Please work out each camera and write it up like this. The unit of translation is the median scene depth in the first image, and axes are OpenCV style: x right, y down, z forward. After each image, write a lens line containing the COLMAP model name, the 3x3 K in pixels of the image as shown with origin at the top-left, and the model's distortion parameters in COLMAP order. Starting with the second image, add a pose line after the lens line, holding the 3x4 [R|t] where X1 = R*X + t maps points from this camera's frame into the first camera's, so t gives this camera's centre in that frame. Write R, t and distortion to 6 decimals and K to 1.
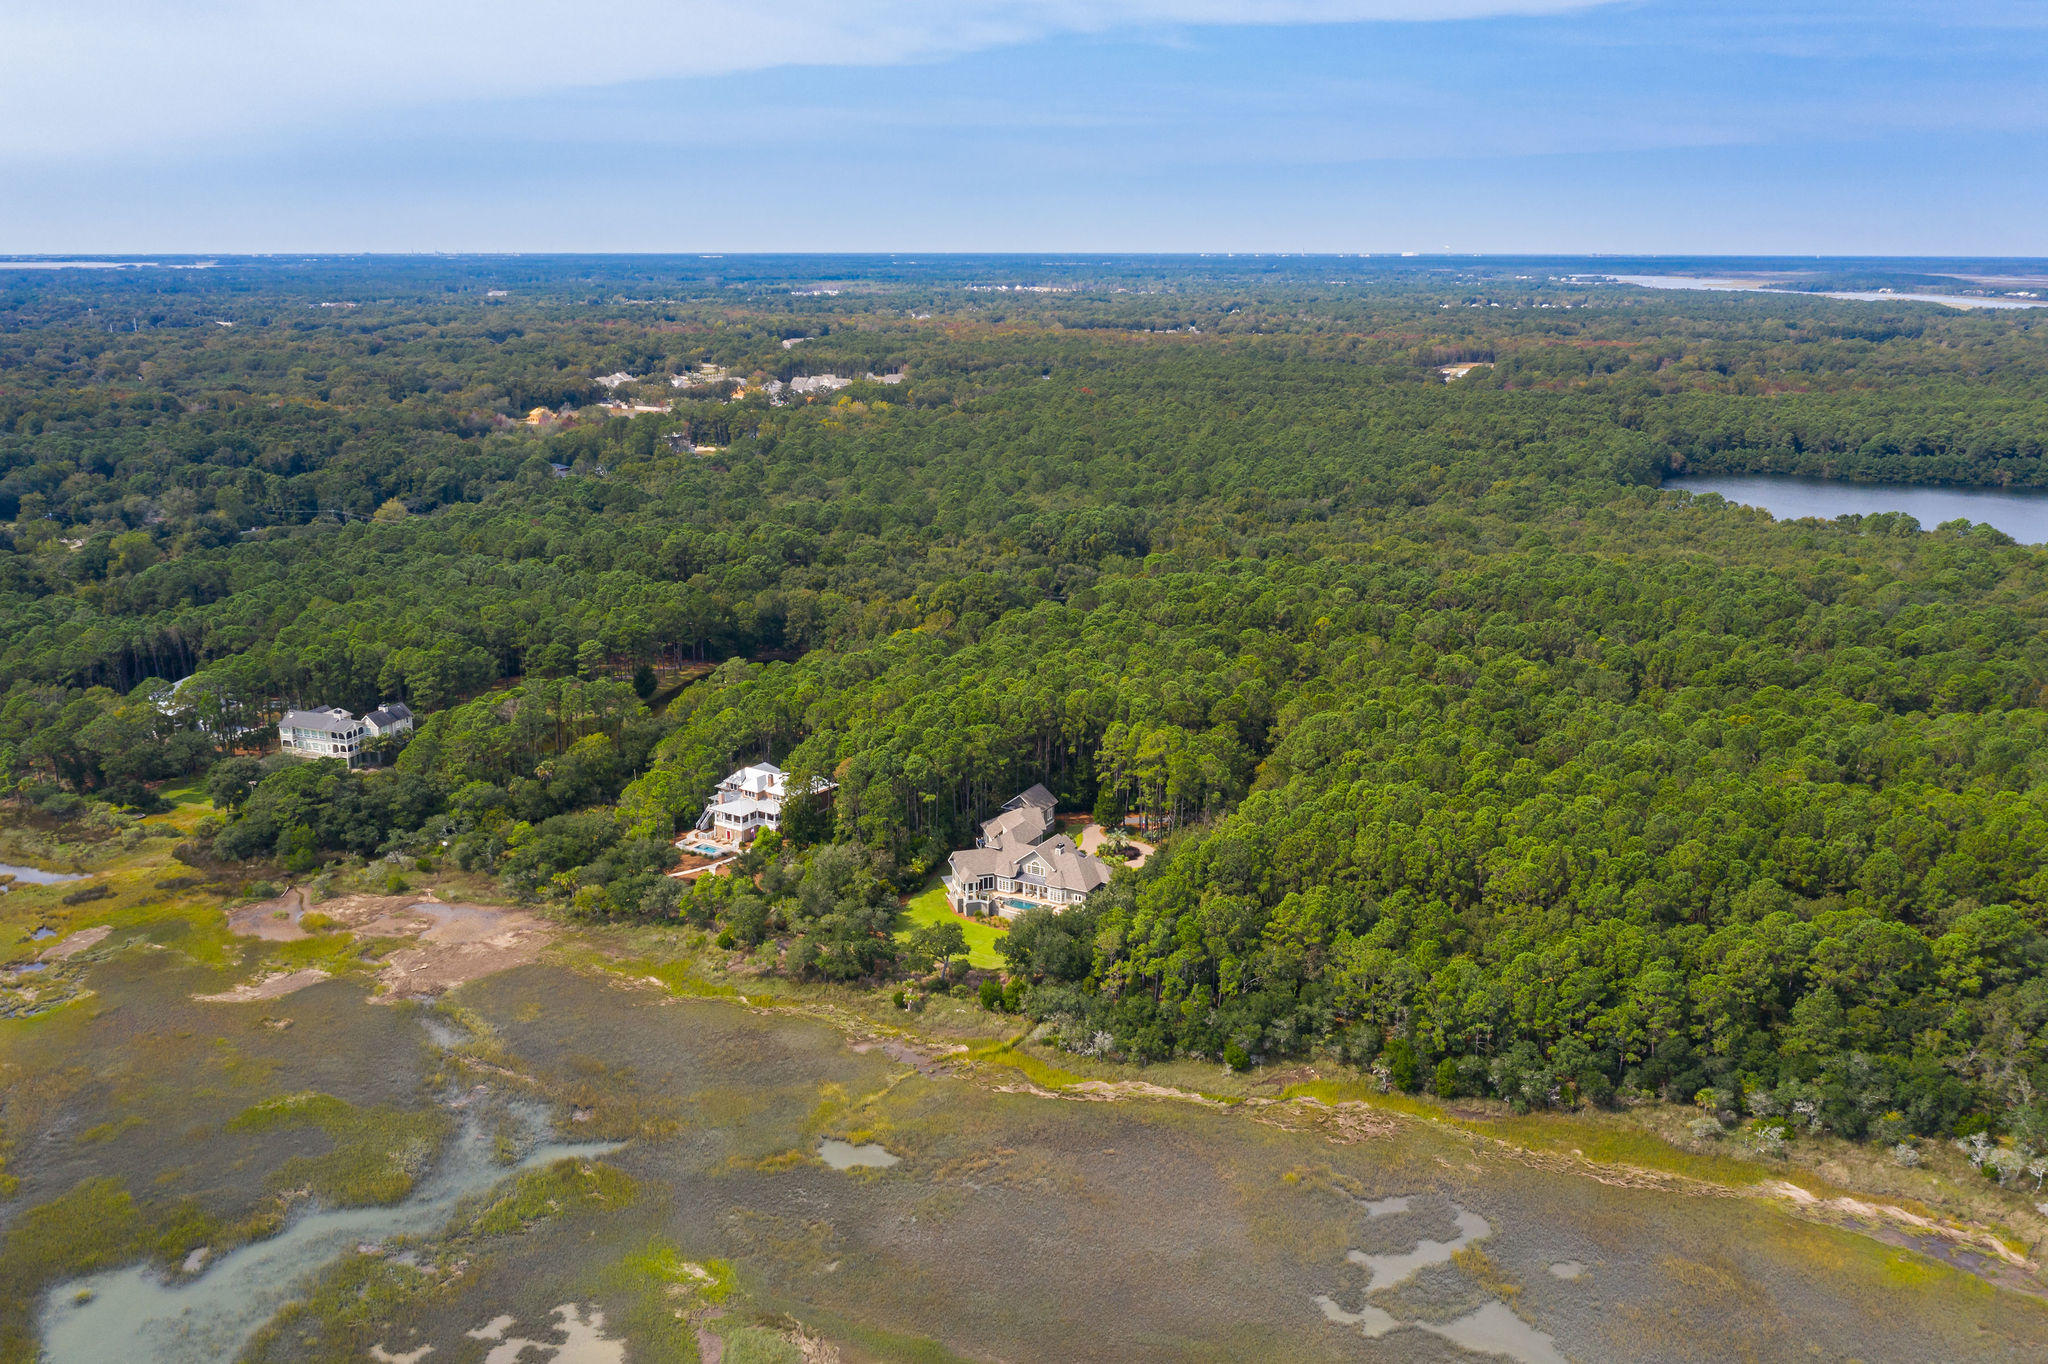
lens RADIAL K [[1635.8, 0, 1021.0], [0, 1635.8, 679.3], [0, 0, 1]] dist [-0.025379, 0.001451]
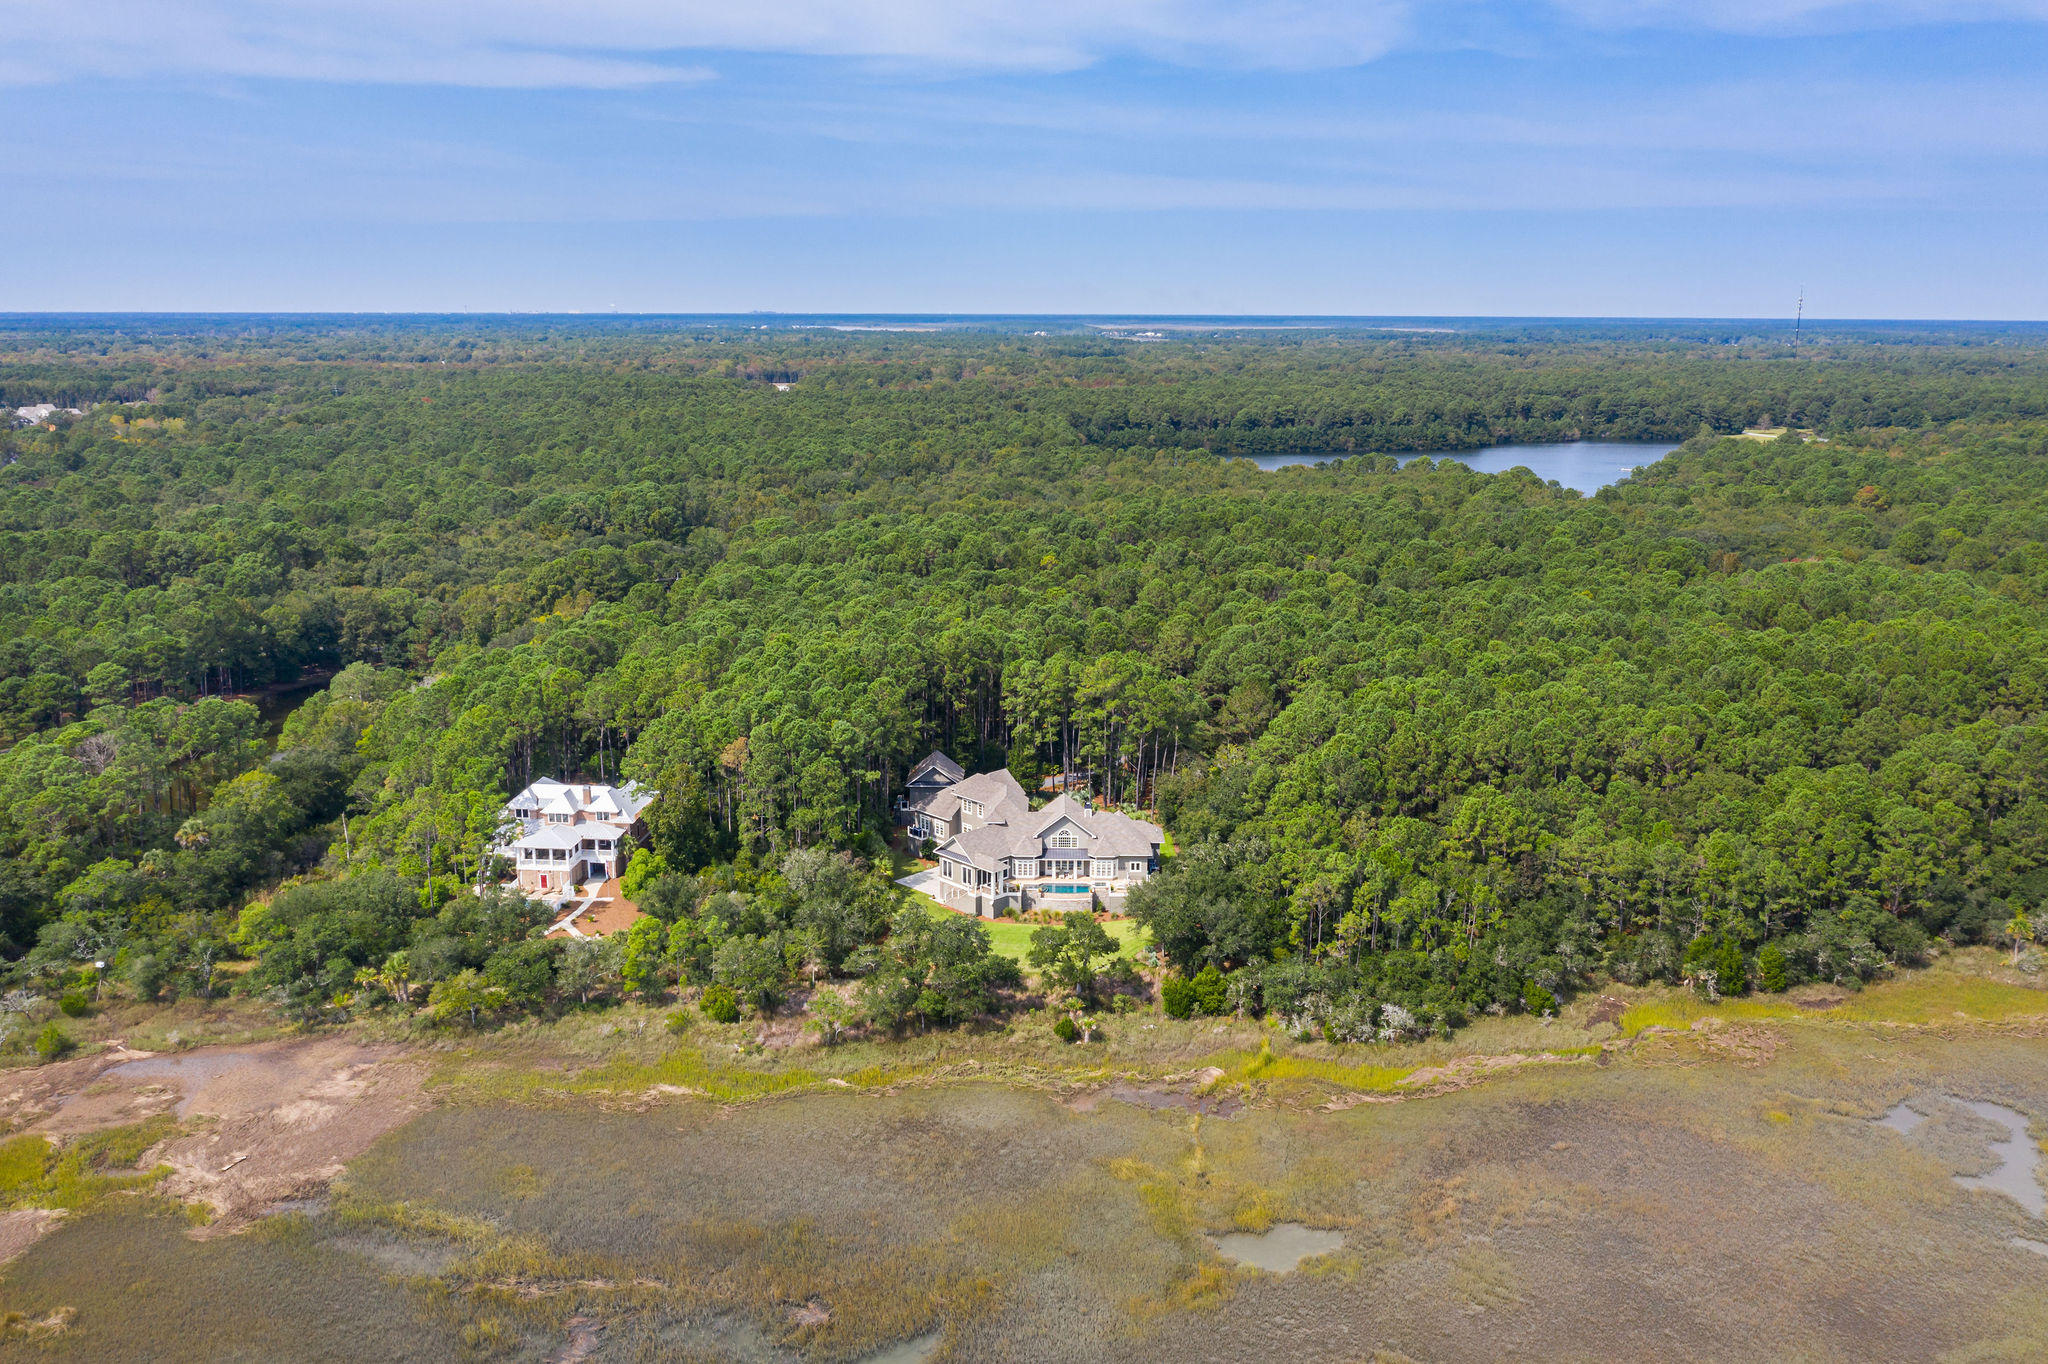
lens RADIAL K [[1635.8, 0, 1026.8], [0, 1635.8, 686.3], [0, 0, 1]] dist [-0.025379, 0.001451]
pose [[0.877426, -0.105711, 0.467920, -0.323239], [0.121145, 0.992631, -0.002914, 0.043507], [-0.464163, 0.059243, 0.883766, 0.323265]]
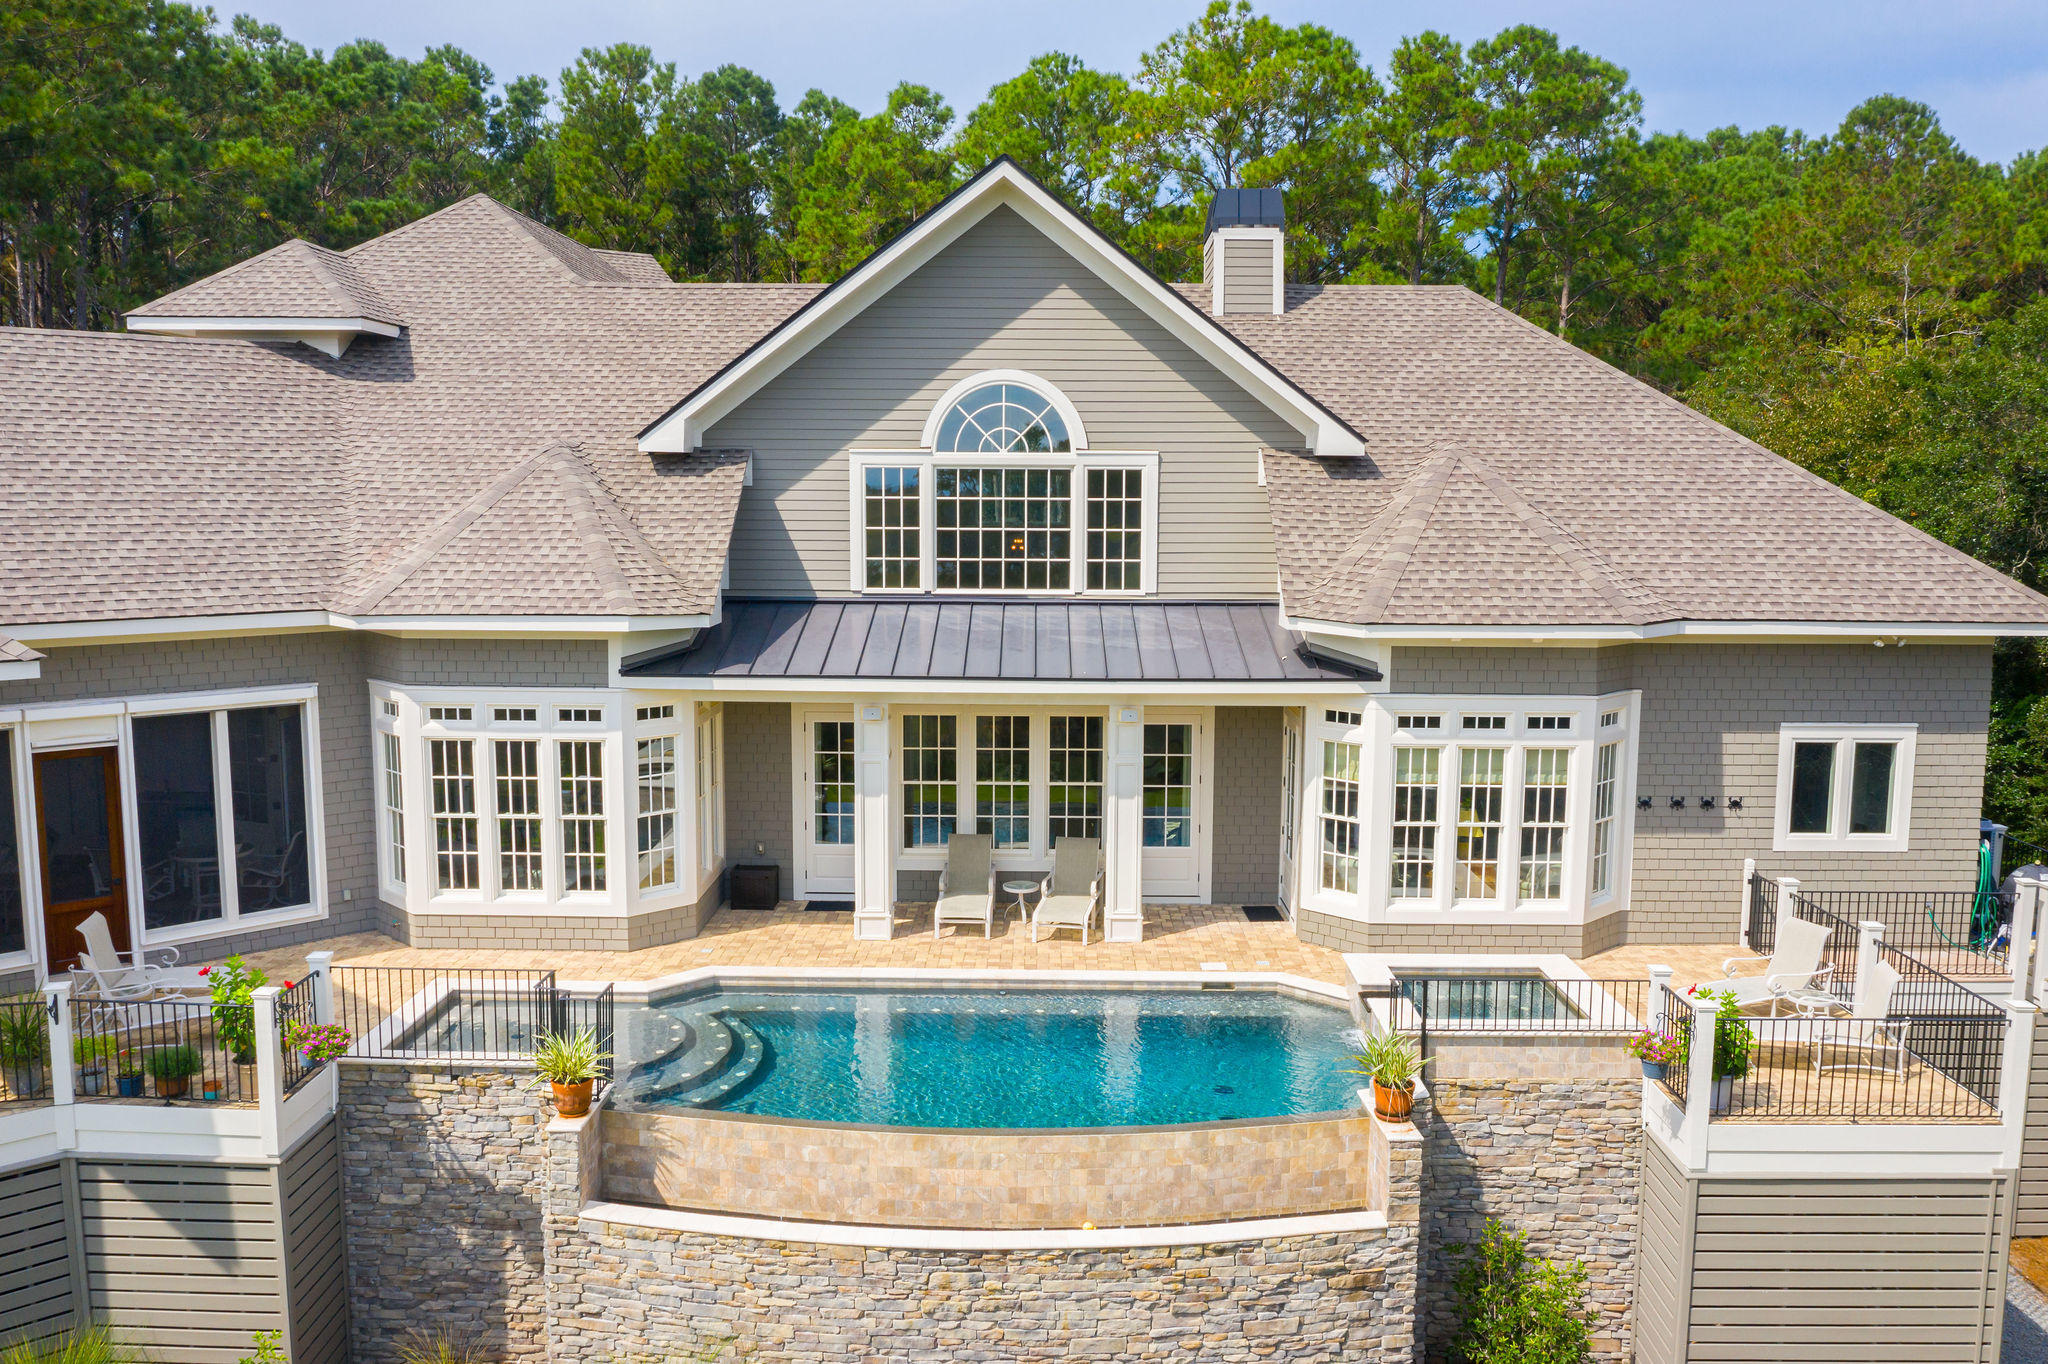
lens RADIAL K [[1635.8, 0, 1015.8], [0, 1635.8, 679.5], [0, 0, 1]] dist [-0.025379, 0.001451]
pose [[0.876967, -0.051083, 0.477829, -0.021114], [0.117997, 0.986783, -0.111067, 0.121778], [-0.465840, 0.153785, 0.871403, 0.879354]]
